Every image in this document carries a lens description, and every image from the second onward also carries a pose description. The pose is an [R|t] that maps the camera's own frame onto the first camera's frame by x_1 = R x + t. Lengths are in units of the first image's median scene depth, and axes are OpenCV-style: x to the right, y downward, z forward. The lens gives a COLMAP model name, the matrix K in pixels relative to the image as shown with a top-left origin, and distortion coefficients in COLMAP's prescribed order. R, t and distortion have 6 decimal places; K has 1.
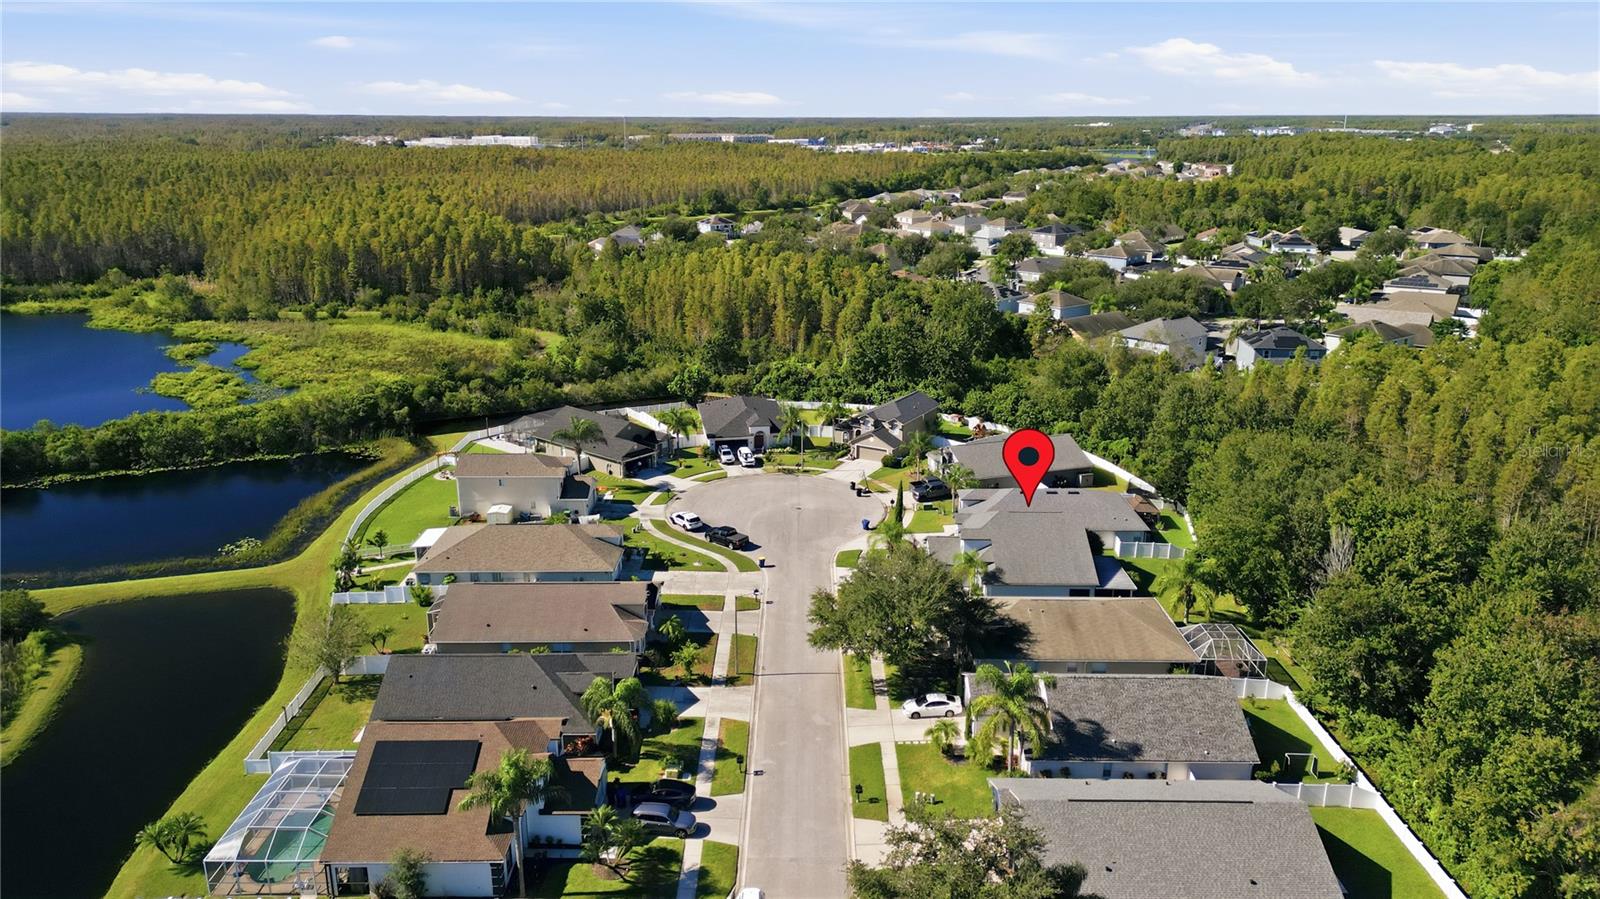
lens RADIAL K [[1154.7, 0, 800.0], [0, 1154.7, 449.5], [0, 0, 1]] dist [0.096360, -0.095550]
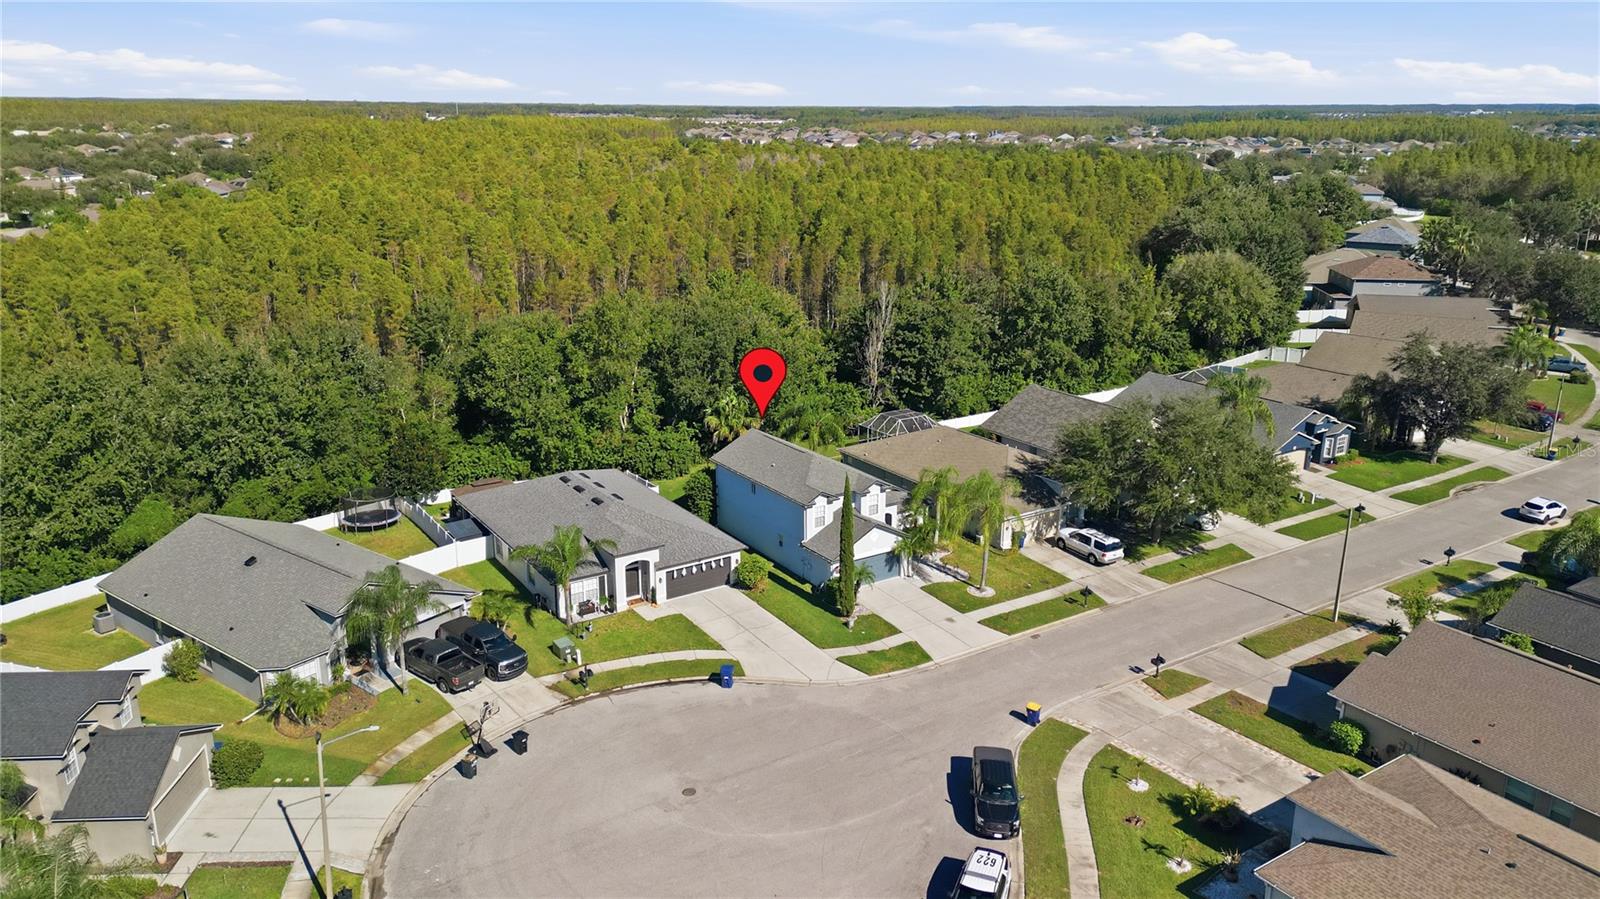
lens RADIAL K [[1154.7, 0, 800.0], [0, 1154.7, 449.5], [0, 0, 1]] dist [0.096360, -0.095550]
pose [[-0.562276, -0.247476, 0.789051, -0.369044], [0.228649, 0.870446, 0.435939, -0.255341], [-0.794711, 0.425533, -0.432846, 1.378068]]
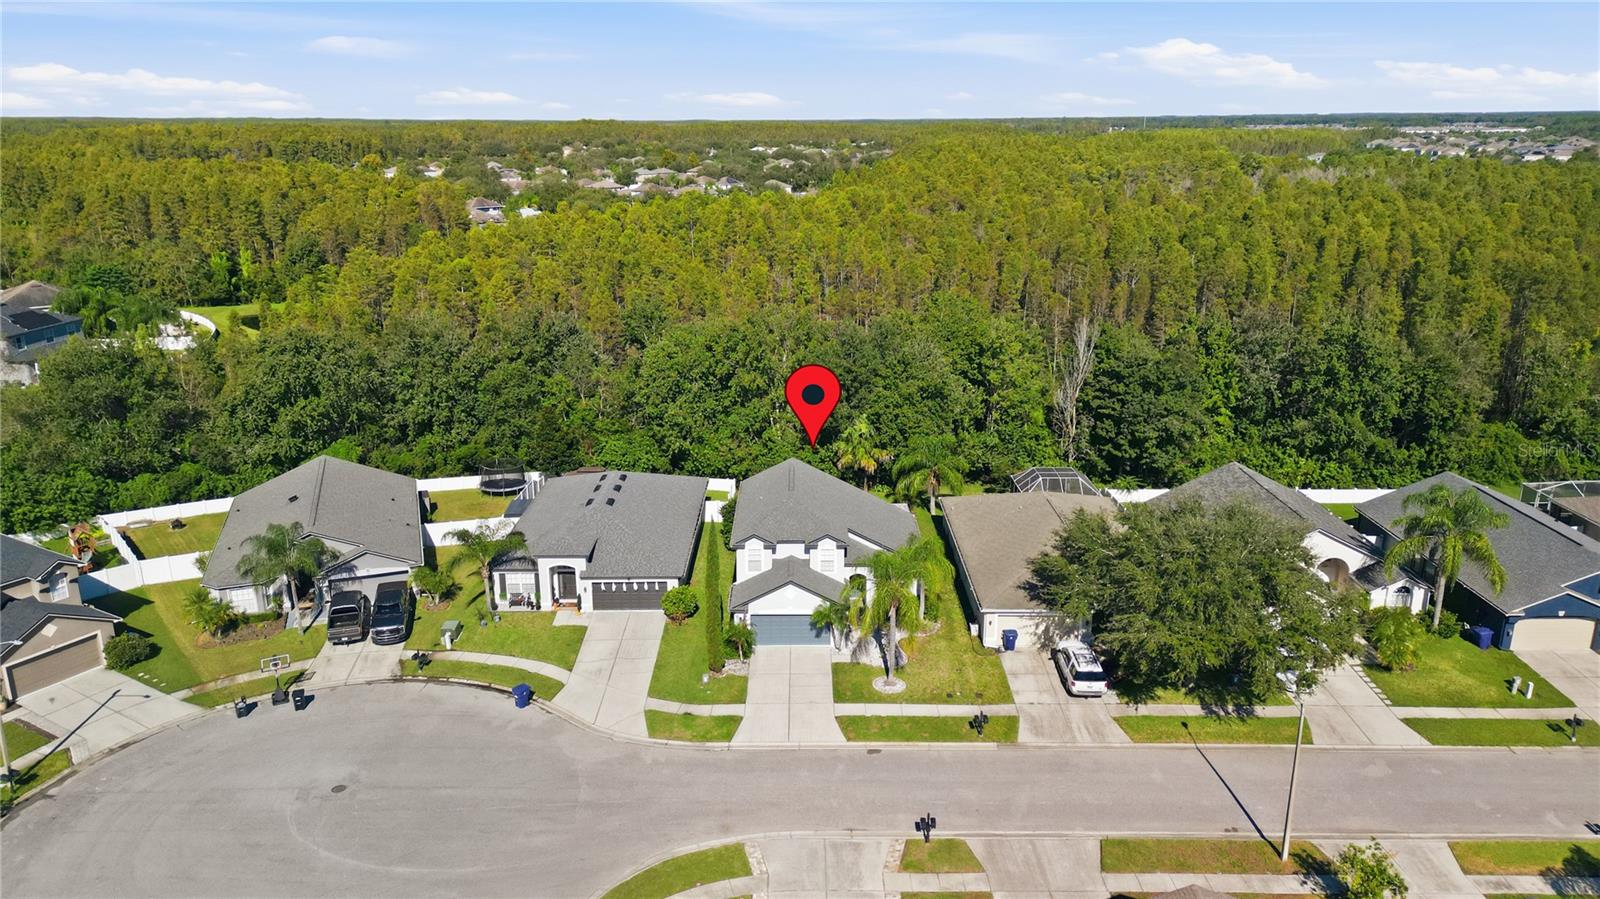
lens RADIAL K [[1154.7, 0, 800.0], [0, 1154.7, 449.5], [0, 0, 1]] dist [0.096360, -0.095550]
pose [[-0.009849, -0.292269, 0.956285, -0.431555], [0.288718, 0.914770, 0.282554, -0.149204], [-0.957363, 0.278880, 0.075374, 1.009078]]
